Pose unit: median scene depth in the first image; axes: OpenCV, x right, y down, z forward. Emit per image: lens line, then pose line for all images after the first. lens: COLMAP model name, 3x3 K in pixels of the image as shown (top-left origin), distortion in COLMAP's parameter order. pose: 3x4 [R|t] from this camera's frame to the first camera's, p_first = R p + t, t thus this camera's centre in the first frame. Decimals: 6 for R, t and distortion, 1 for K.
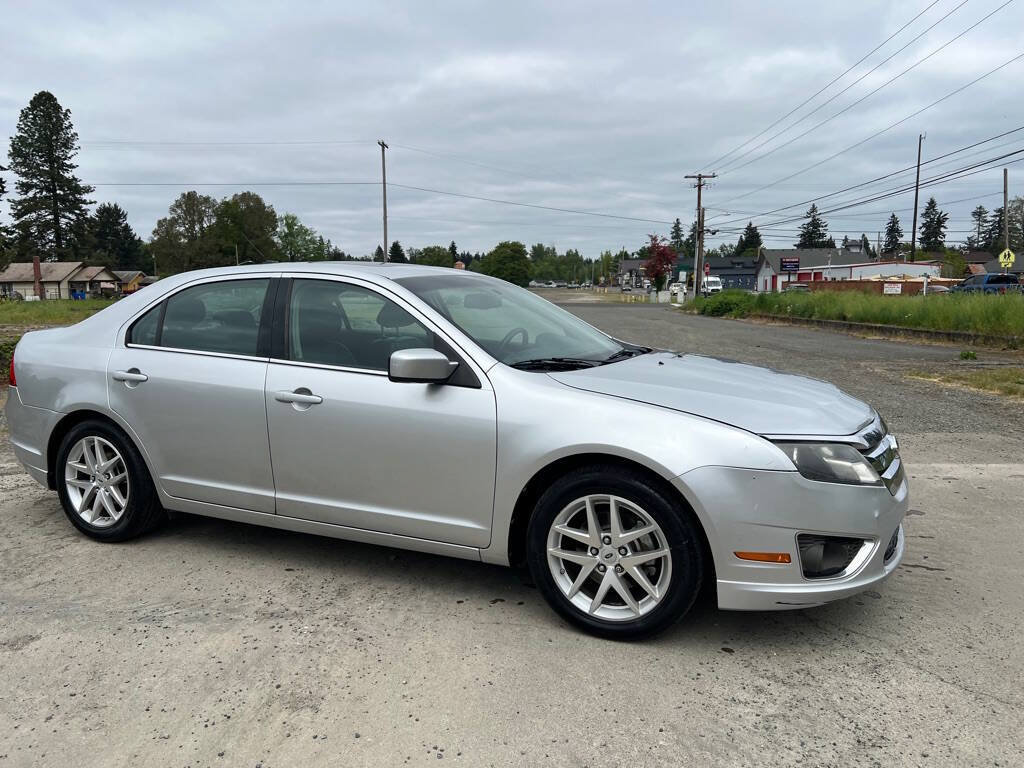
lens RADIAL K [[766.1, 0, 510.3], [0, 766.1, 384.9], [0, 0, 1]] dist [0.051735, -0.060941]
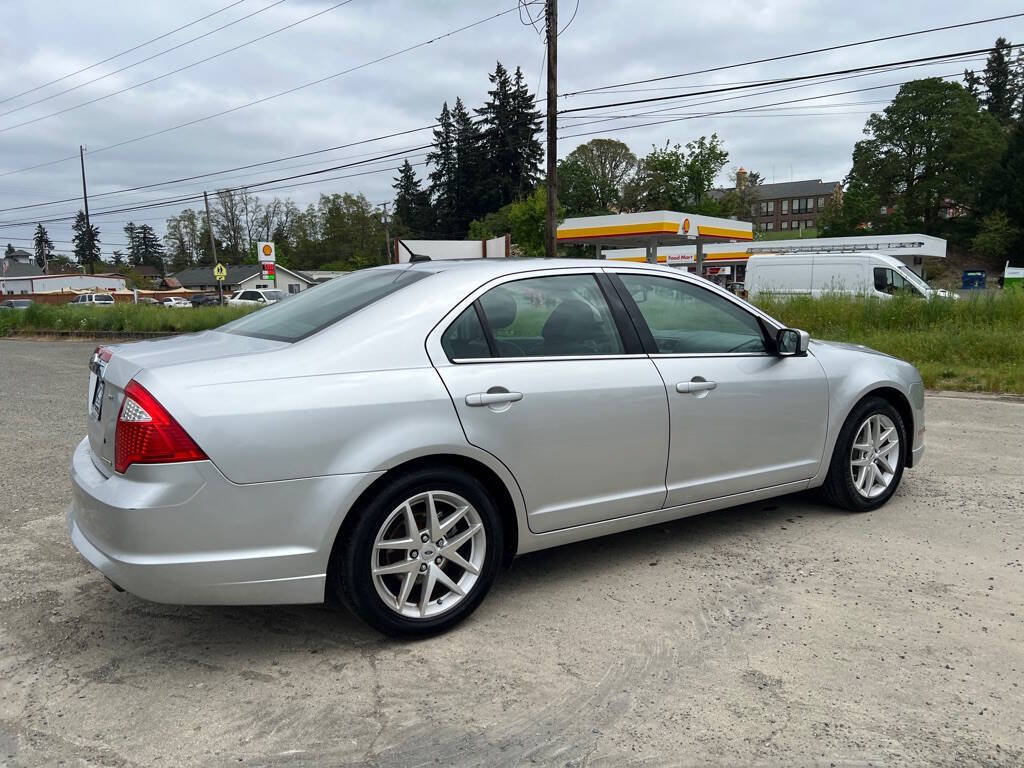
lens RADIAL K [[770.5, 0, 523.6], [0, 770.5, 385.5], [0, 0, 1]] dist [0.048263, -0.055044]
pose [[0.529158, -0.110145, 0.841344, -1.076907], [0.124283, 0.990906, 0.051558, -0.056737], [-0.839372, 0.077282, 0.538035, 0.527349]]
